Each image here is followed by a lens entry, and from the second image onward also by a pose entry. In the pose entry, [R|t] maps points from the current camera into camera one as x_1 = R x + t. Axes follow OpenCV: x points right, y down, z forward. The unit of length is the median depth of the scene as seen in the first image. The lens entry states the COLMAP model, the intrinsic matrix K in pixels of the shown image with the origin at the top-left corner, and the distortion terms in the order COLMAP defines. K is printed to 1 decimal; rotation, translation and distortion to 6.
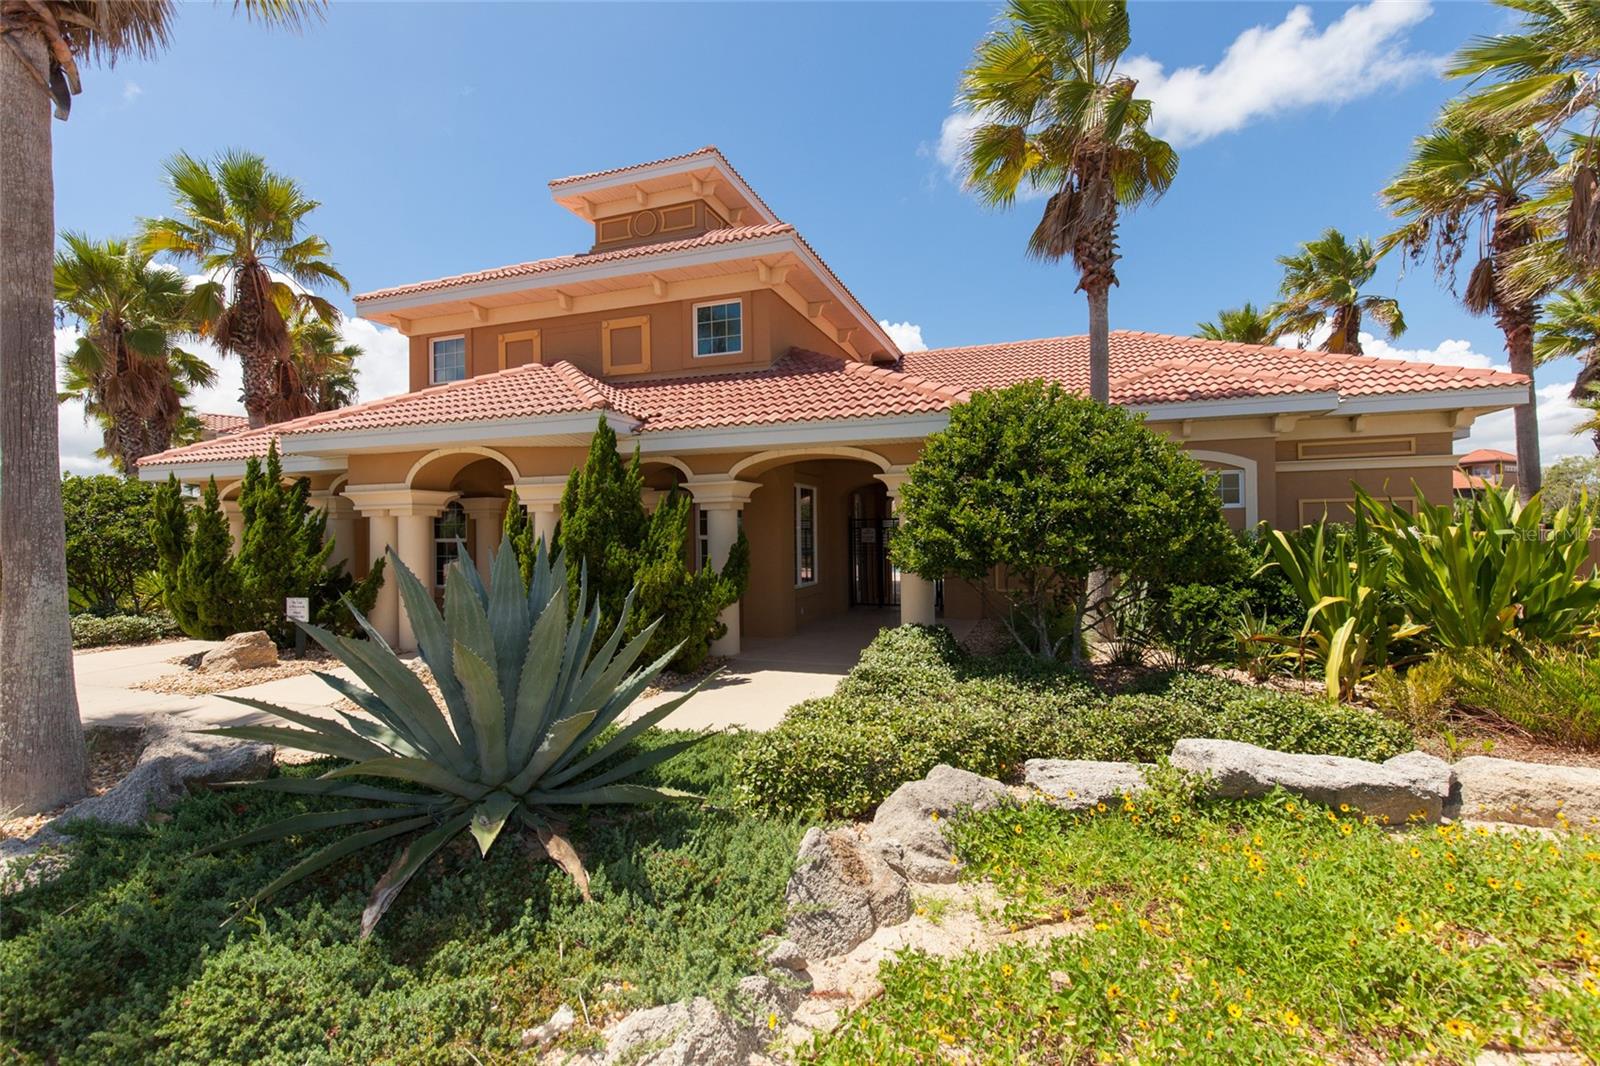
lens RADIAL K [[727.7, 0, 798.8], [0, 727.7, 527.9], [0, 0, 1]] dist [0.002969, -0.001001]
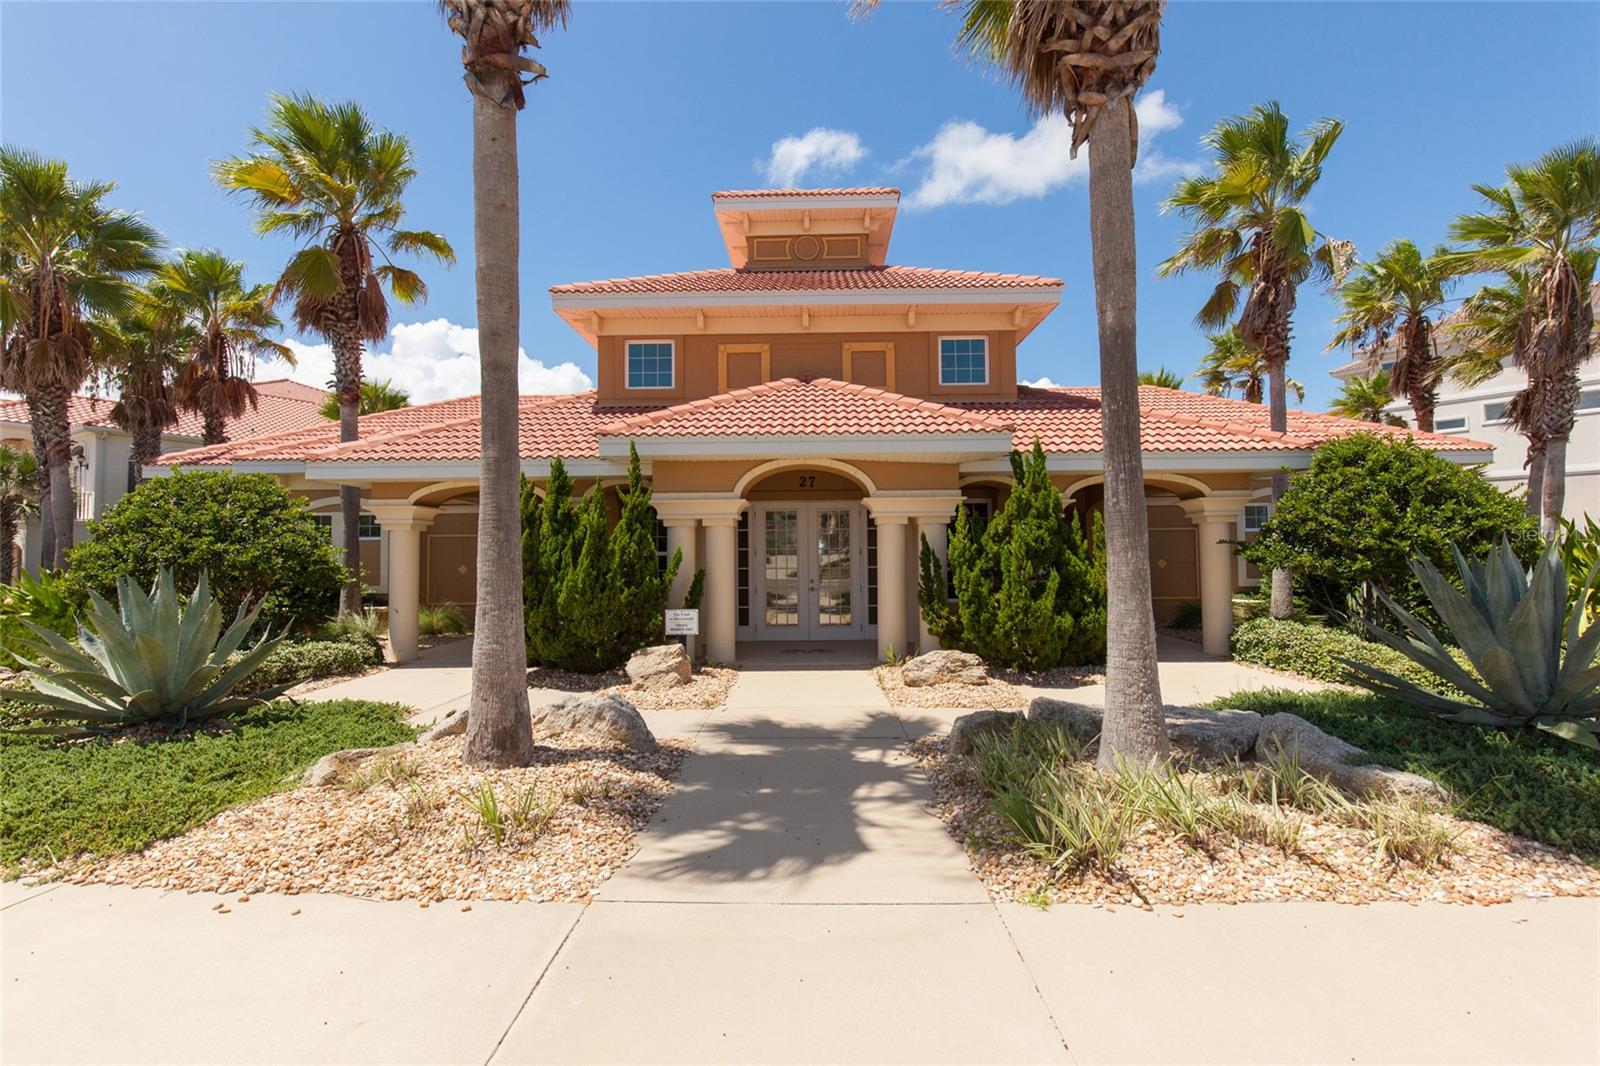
lens RADIAL K [[727.7, 0, 806.9], [0, 727.7, 533.6], [0, 0, 1]] dist [0.002969, -0.001001]
pose [[0.938783, 0.006839, 0.344442, -0.697324], [-0.000354, 0.999822, -0.018887, 0.011833], [-0.344510, 0.017609, 0.938618, 0.037797]]
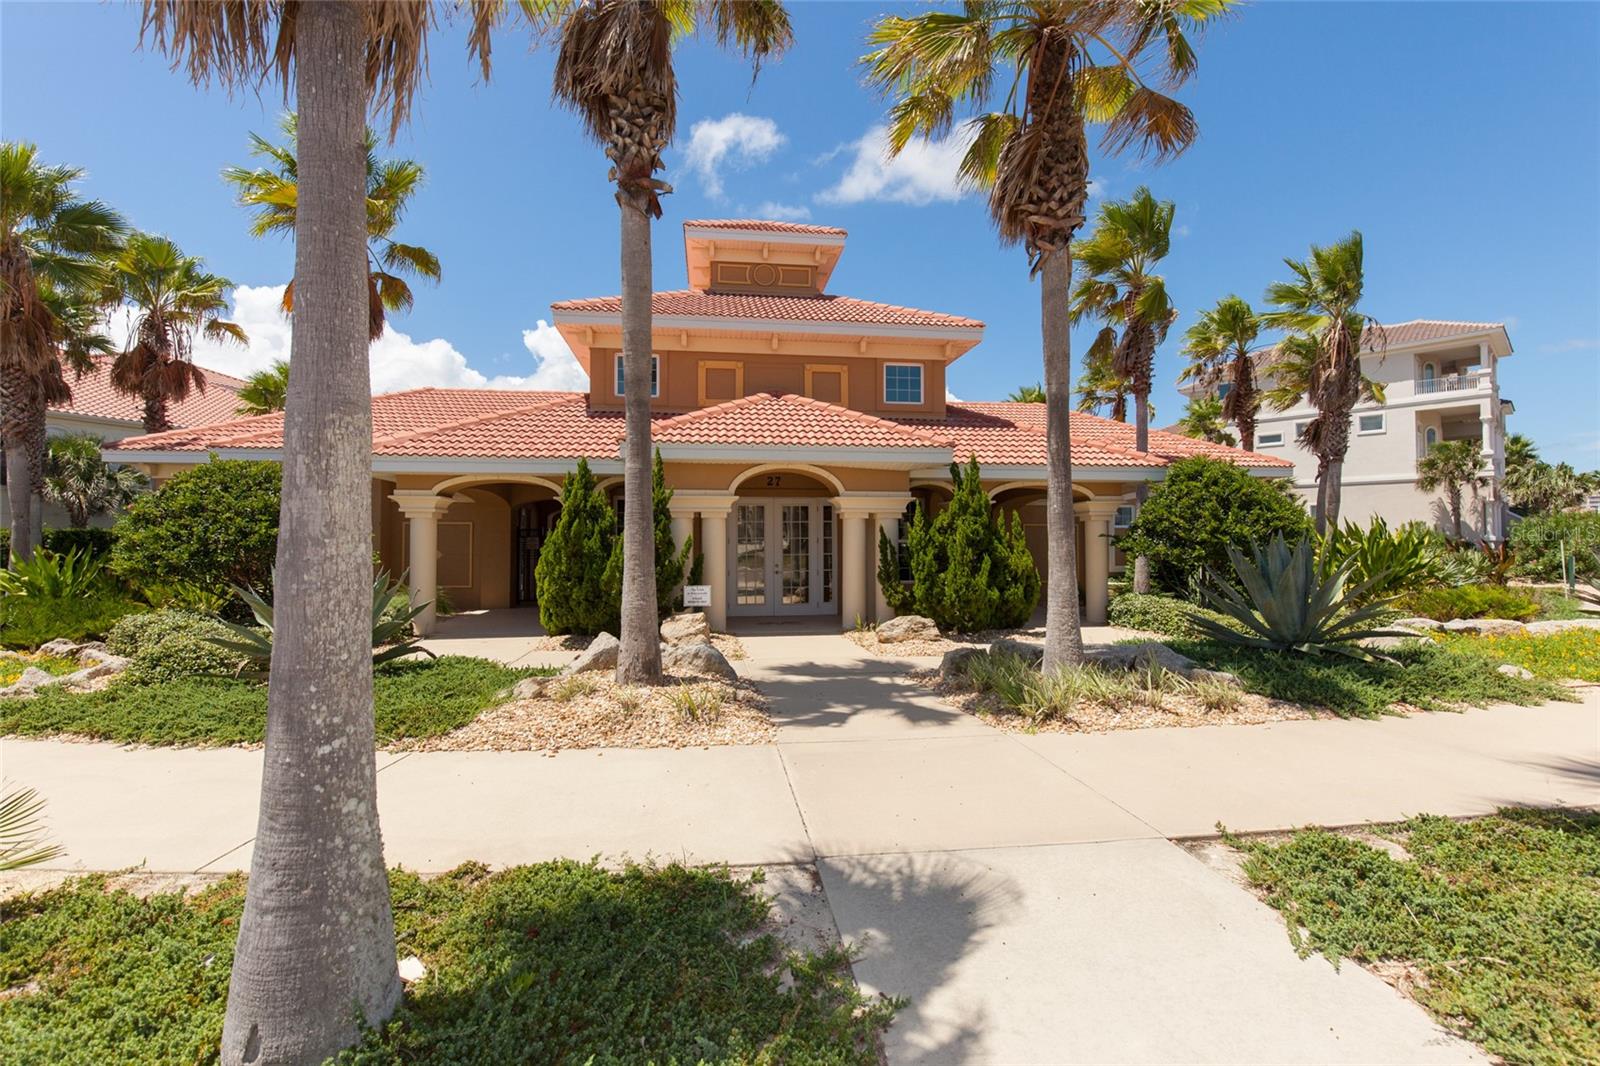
lens RADIAL K [[727.7, 0, 804.6], [0, 727.7, 537.5], [0, 0, 1]] dist [0.002969, -0.001001]
pose [[0.875151, 0.009854, 0.483750, -0.892004], [-0.009527, 0.999950, -0.003134, 0.016585], [-0.483757, -0.001866, 0.875200, -0.088310]]
